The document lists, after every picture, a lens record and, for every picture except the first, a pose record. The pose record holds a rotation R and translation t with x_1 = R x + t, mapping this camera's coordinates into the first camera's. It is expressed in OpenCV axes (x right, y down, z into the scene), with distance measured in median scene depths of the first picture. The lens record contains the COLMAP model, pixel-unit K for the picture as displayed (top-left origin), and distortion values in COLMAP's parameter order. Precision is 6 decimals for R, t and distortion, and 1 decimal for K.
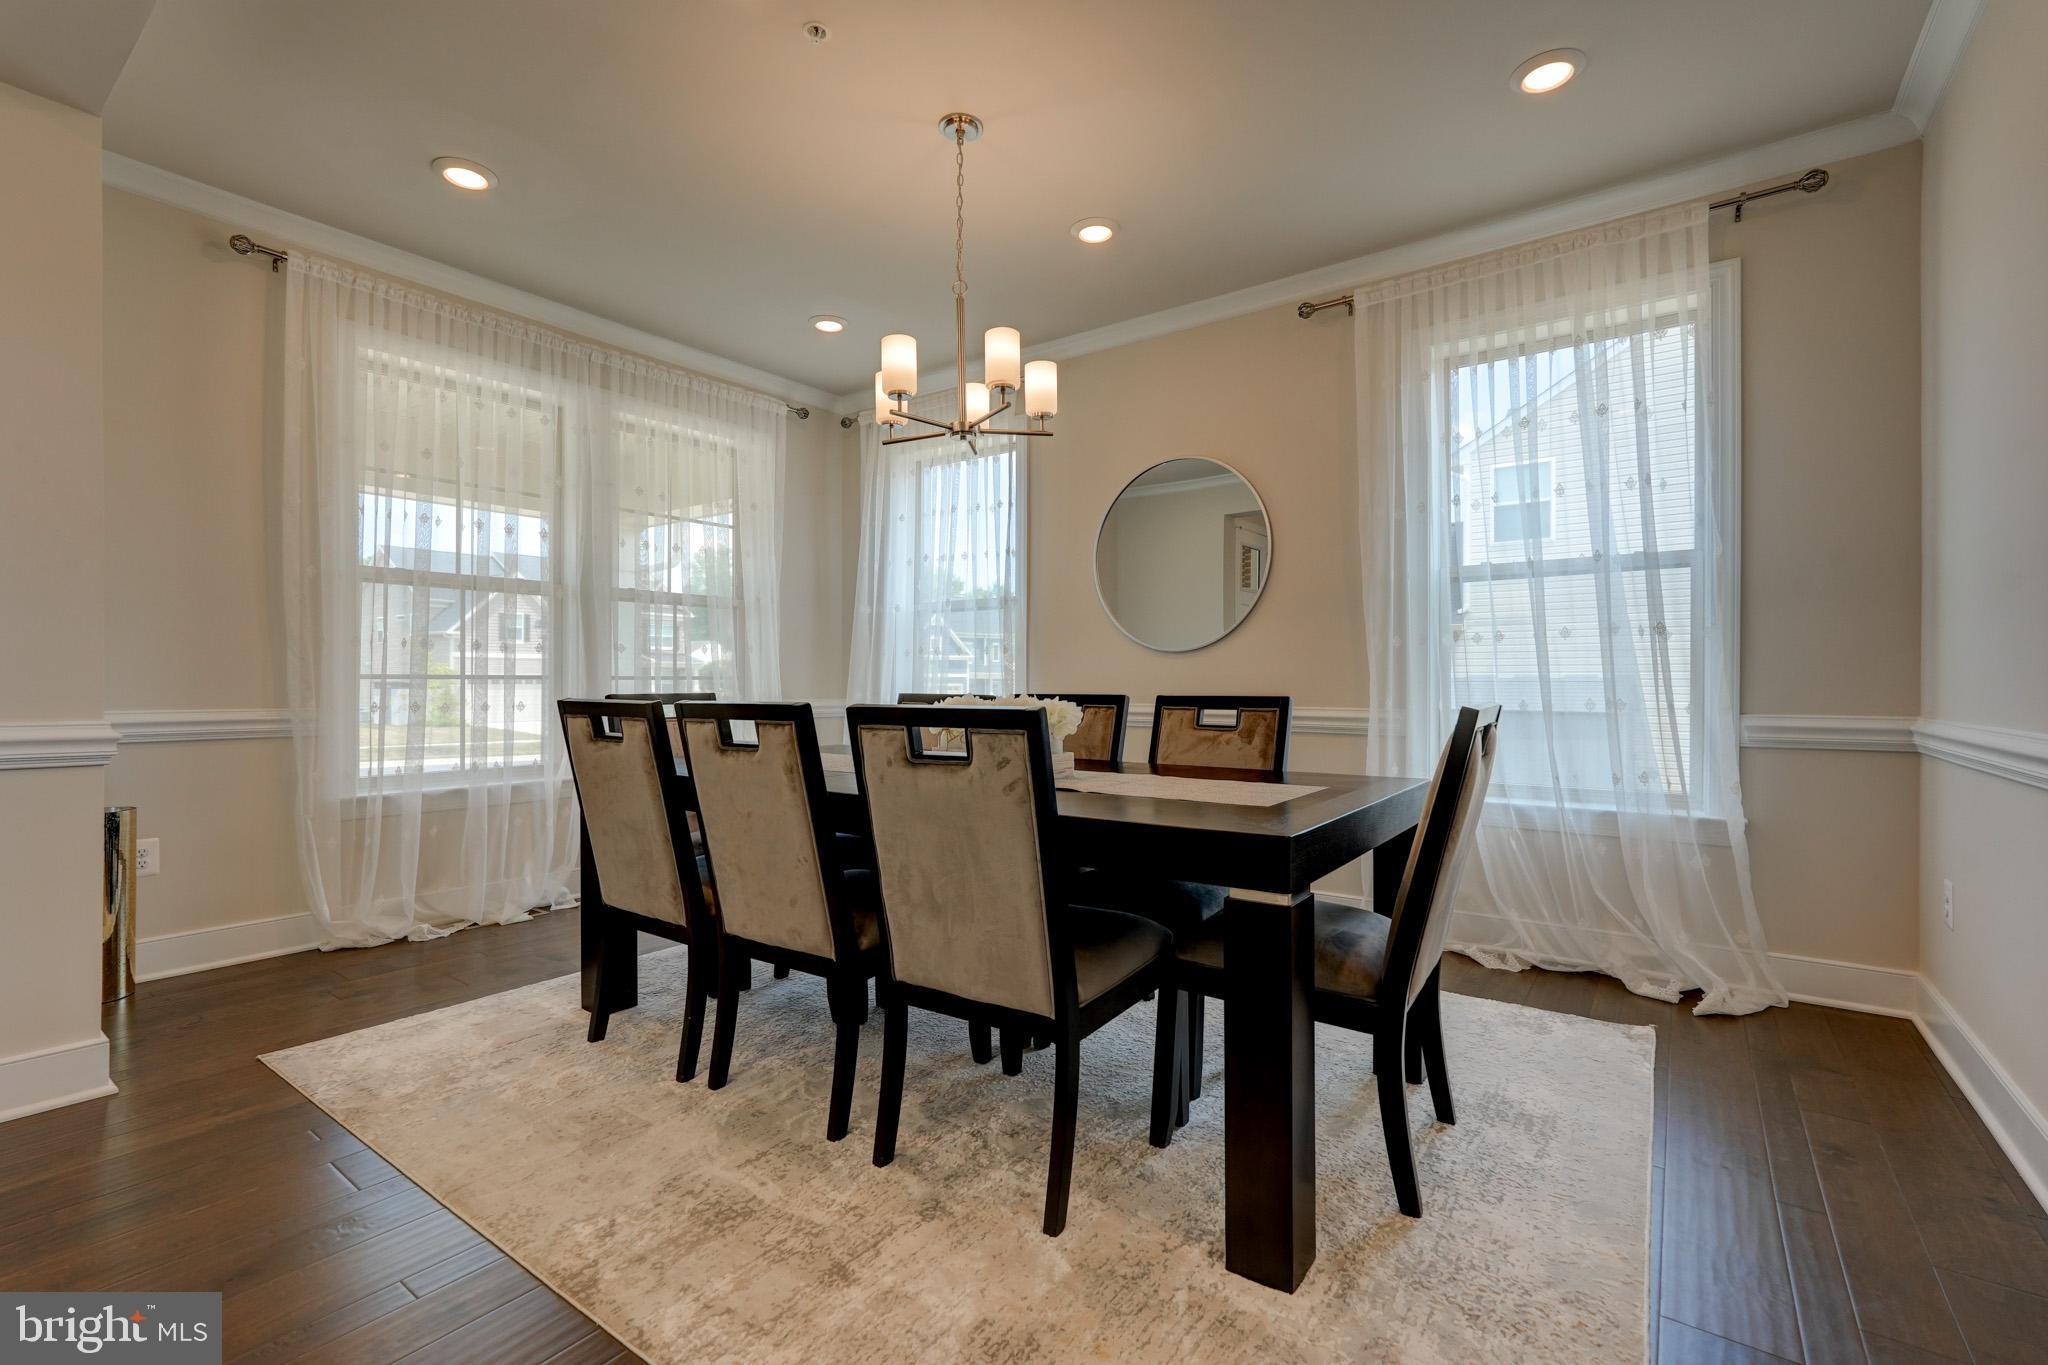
lens RADIAL K [[900.9, 0, 1024.0], [0, 900.9, 682.5], [0, 0, 1]] dist [-0.005113, 0.000123]
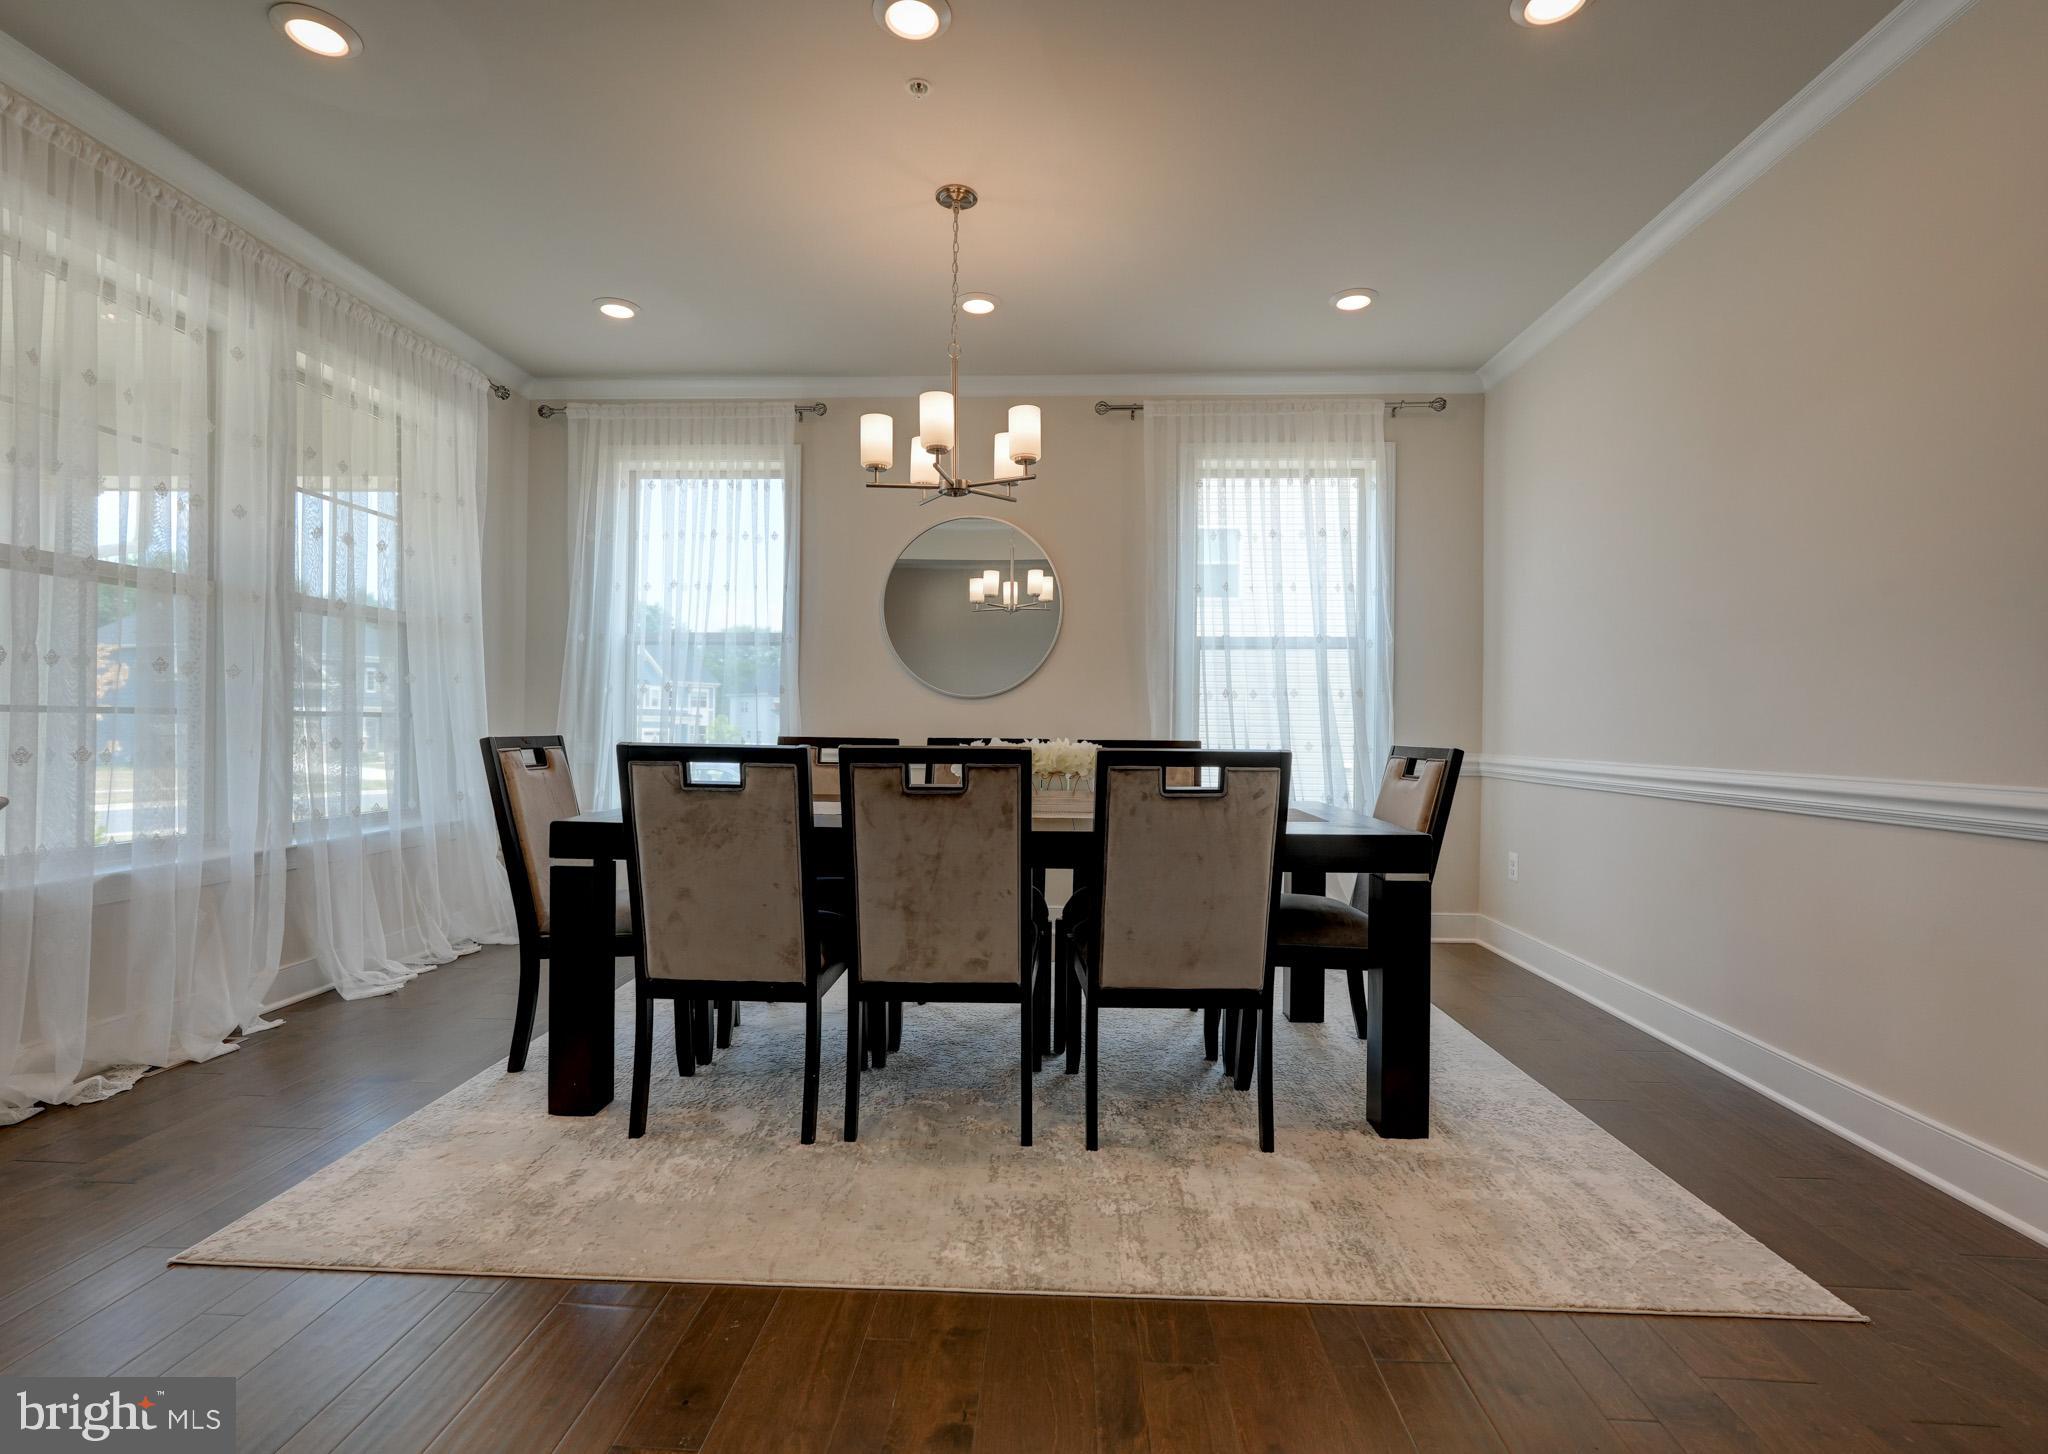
lens RADIAL K [[964.8, 0, 1024.0], [0, 964.8, 727.0], [0, 0, 1]] dist [-0.015791, 0.010755]
pose [[0.833985, 0.007475, 0.551736, -0.554095], [-0.010676, 0.999940, 0.002589, -0.003578], [-0.551683, -0.008050, 0.834015, 0.016221]]
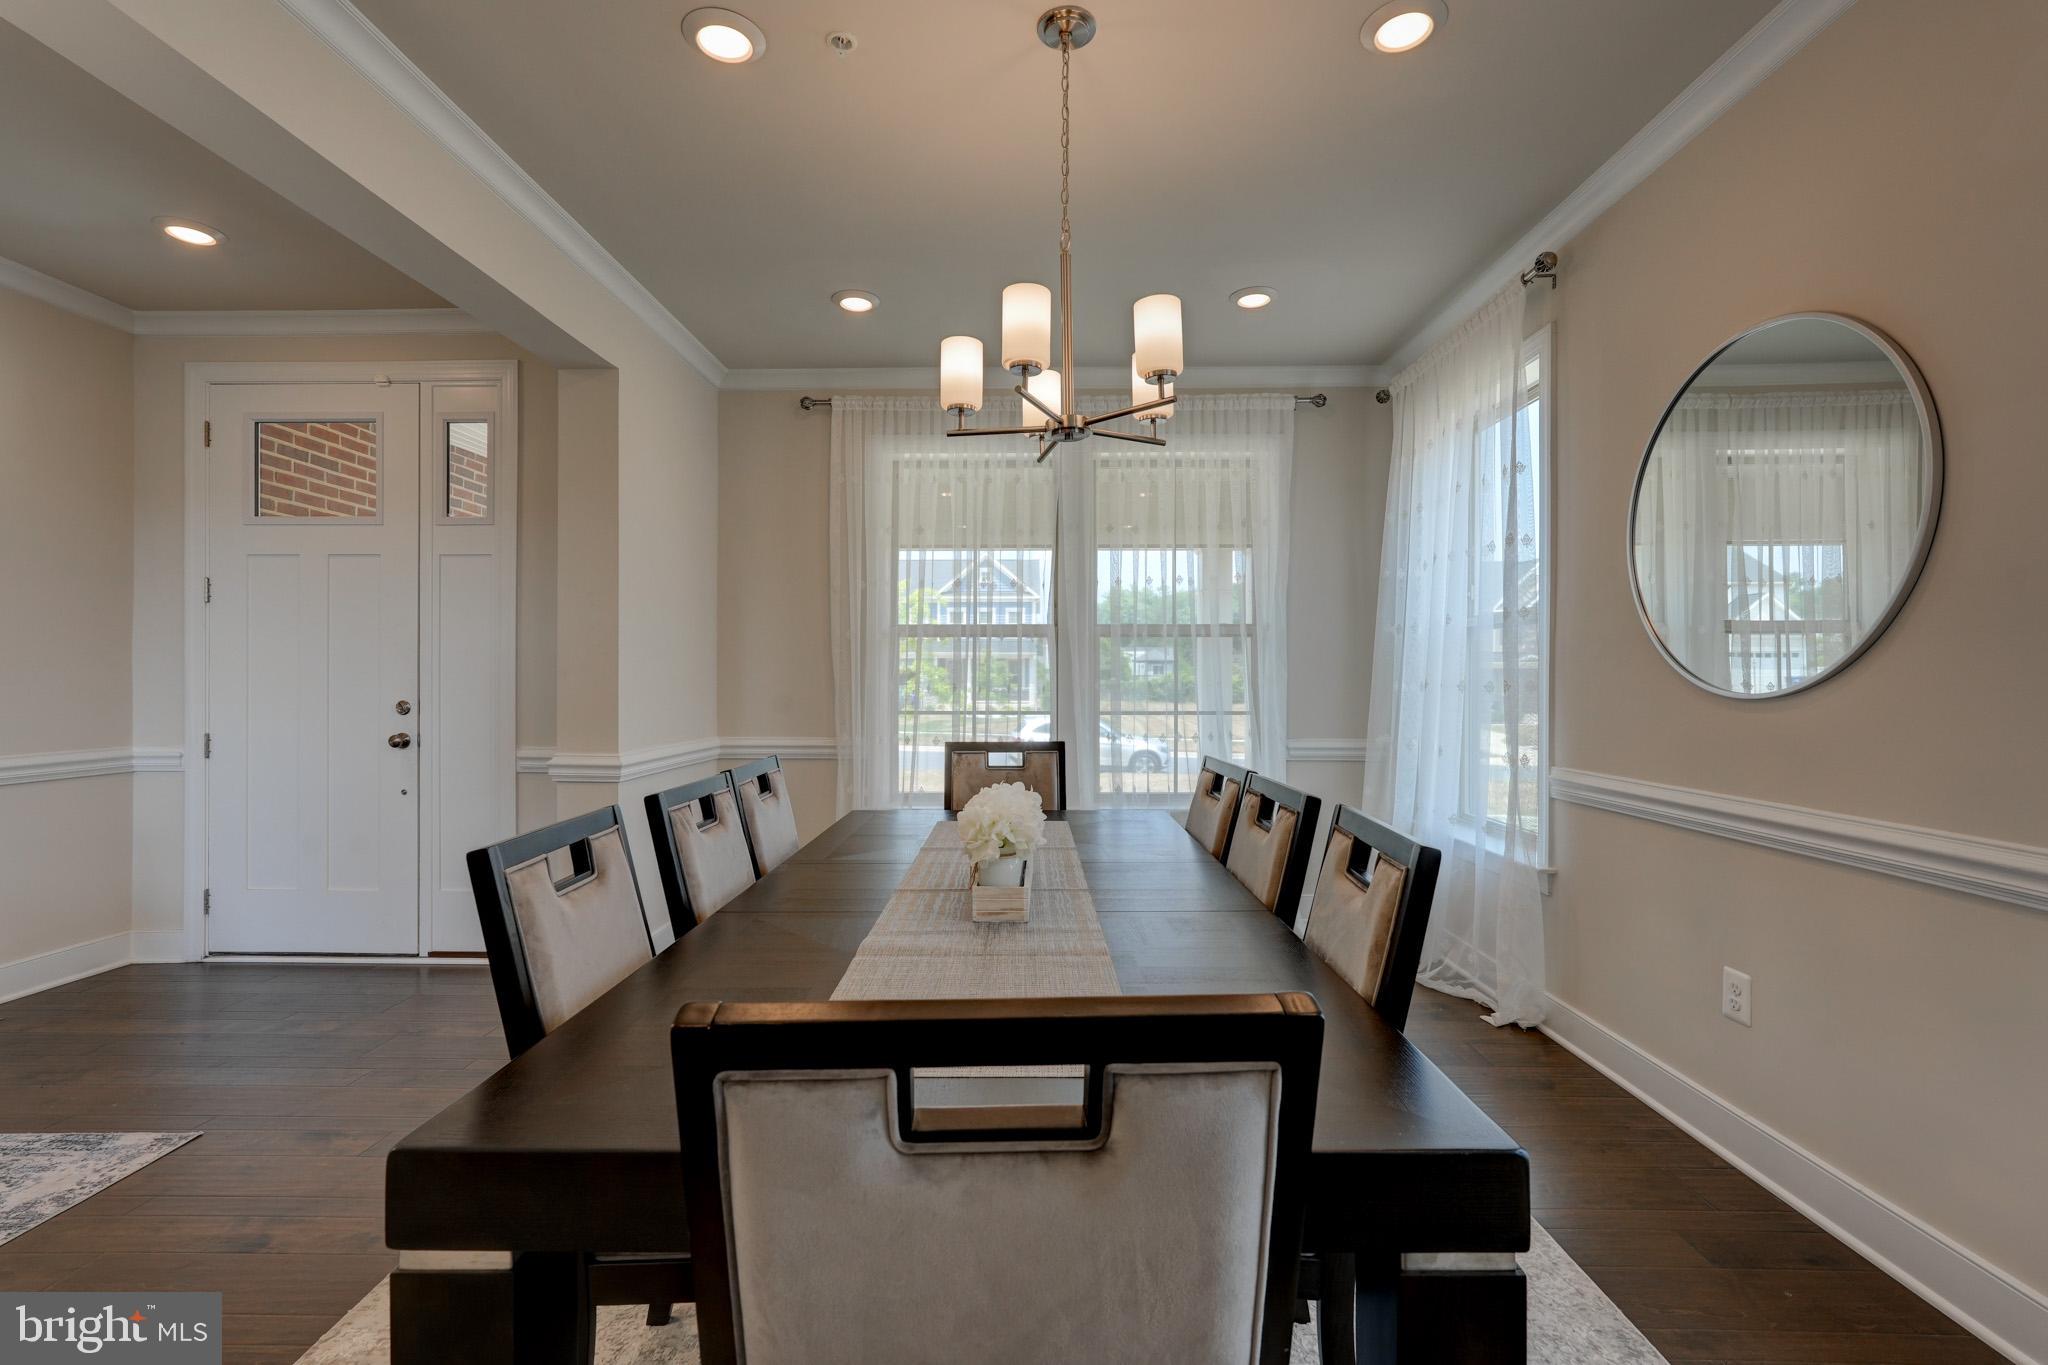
lens RADIAL K [[931.5, 0, 1026.6], [0, 931.5, 685.8], [0, 0, 1]] dist [-0.022289, 0.012107]
pose [[0.591123, -0.009820, -0.806522, 0.484706], [0.003958, 0.999949, -0.009274, -0.045067], [0.806572, 0.002290, 0.591132, 0.458104]]
